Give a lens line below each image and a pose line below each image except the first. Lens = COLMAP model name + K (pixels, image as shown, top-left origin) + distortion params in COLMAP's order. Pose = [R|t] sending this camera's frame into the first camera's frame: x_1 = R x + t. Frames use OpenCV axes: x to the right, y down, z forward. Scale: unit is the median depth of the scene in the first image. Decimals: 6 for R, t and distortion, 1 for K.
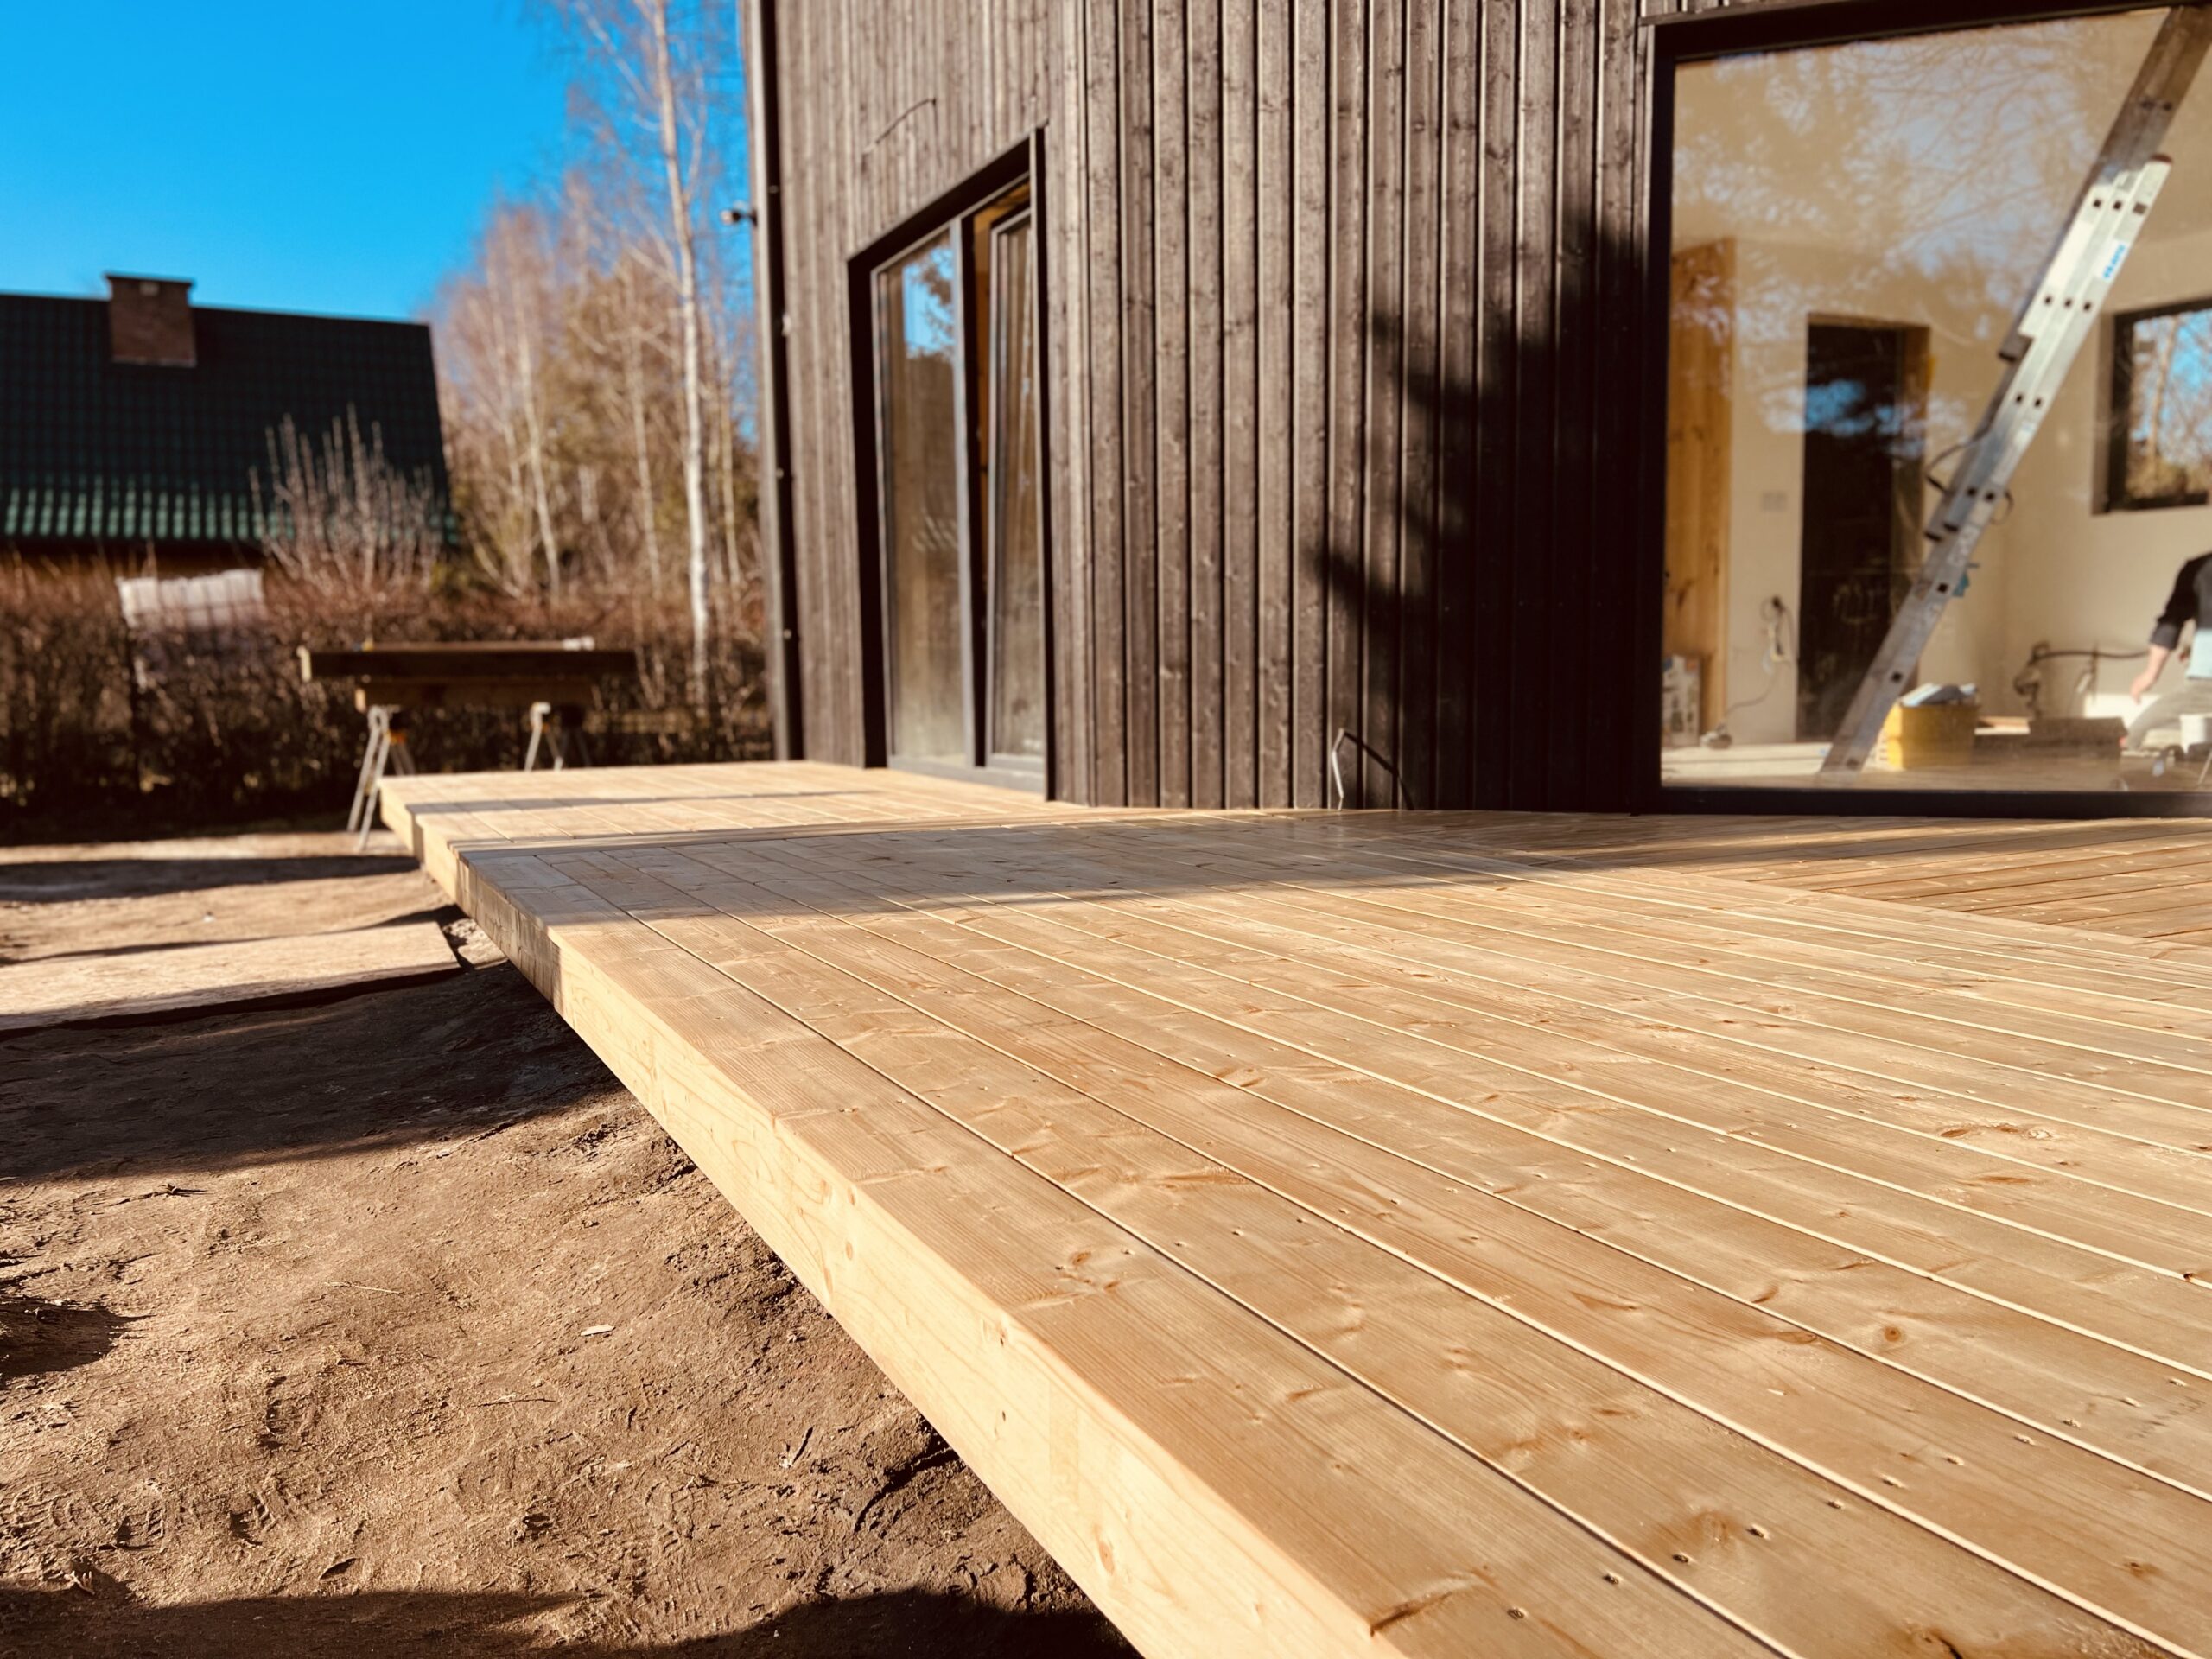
lens RADIAL K [[1679.0, 0, 1113.6], [0, 1679.0, 819.6], [0, 0, 1]] dist [0.054989, -0.061540]
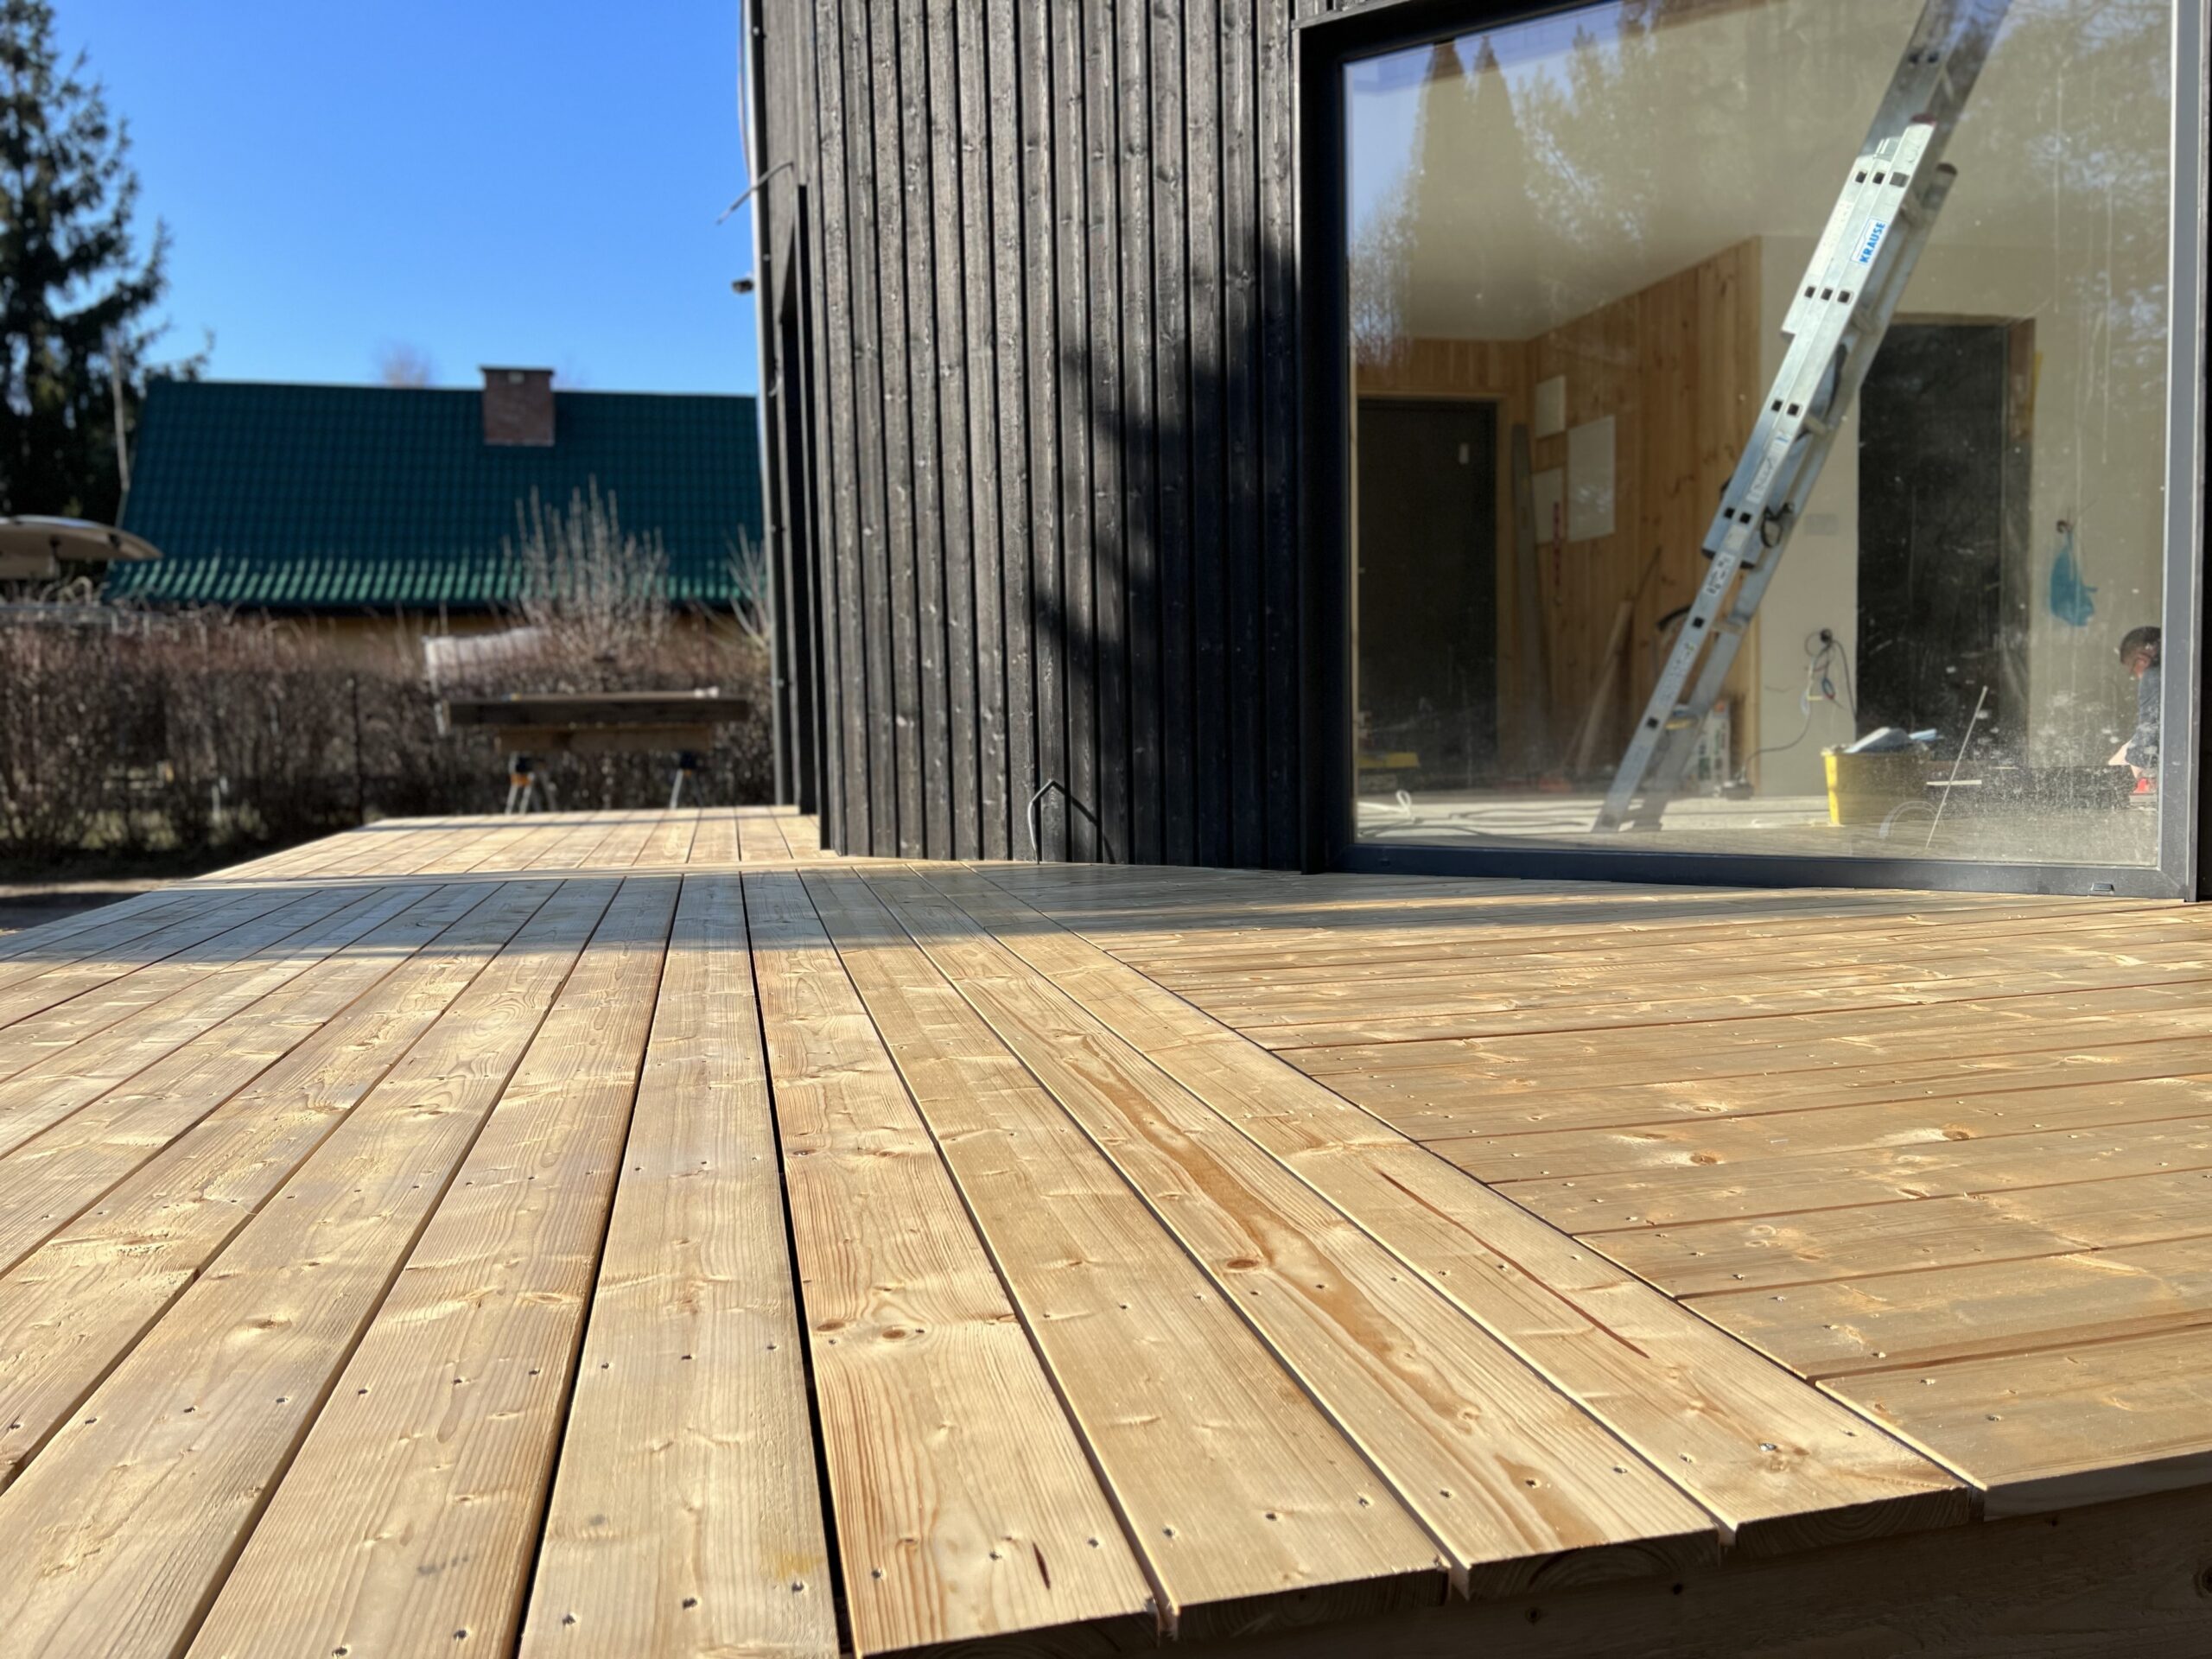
lens RADIAL K [[1679.0, 0, 1113.6], [0, 1679.0, 819.6], [0, 0, 1]] dist [0.054989, -0.061540]
pose [[0.971604, 0.009248, -0.236432, 0.397188], [-0.014931, 0.999641, -0.022258, -0.009741], [0.236141, 0.025156, 0.971393, 0.073725]]
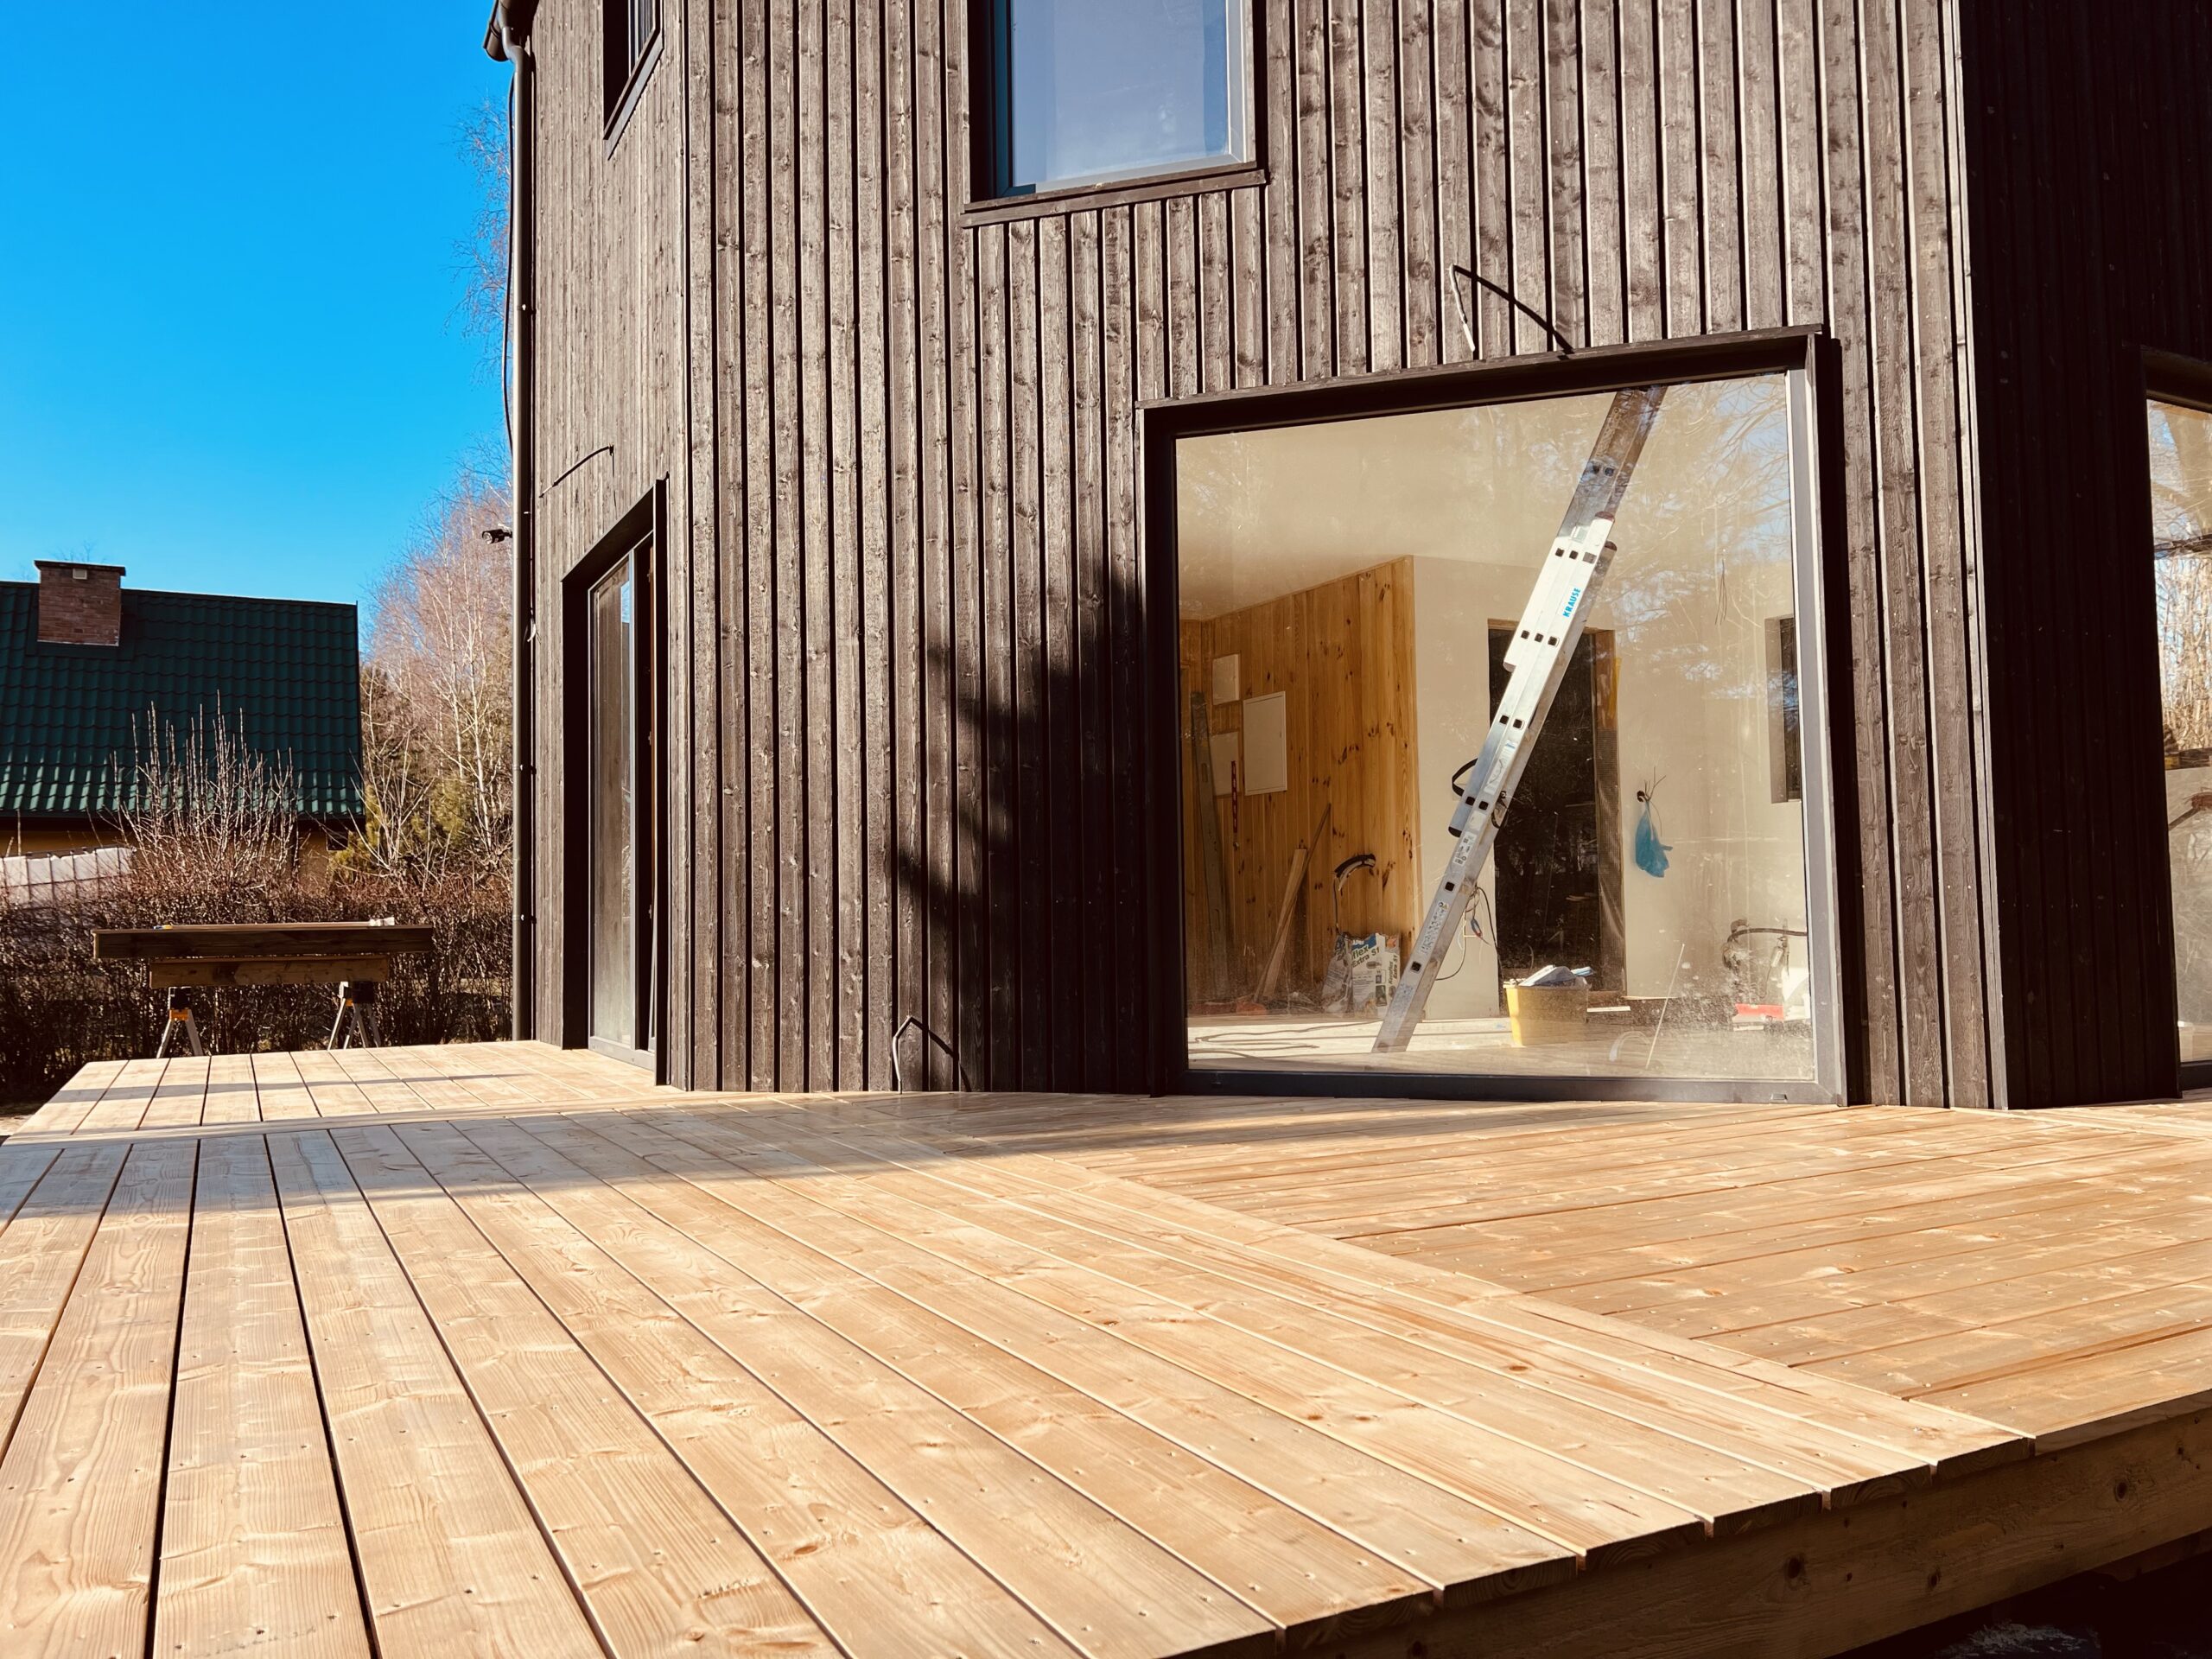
lens RADIAL K [[1679.0, 0, 1113.6], [0, 1679.0, 819.6], [0, 0, 1]] dist [0.054989, -0.061540]
pose [[0.999887, -0.002705, 0.014756, 0.250591], [0.004895, 0.988610, -0.150419, -0.015921], [-0.014181, 0.150474, 0.988512, -0.084773]]
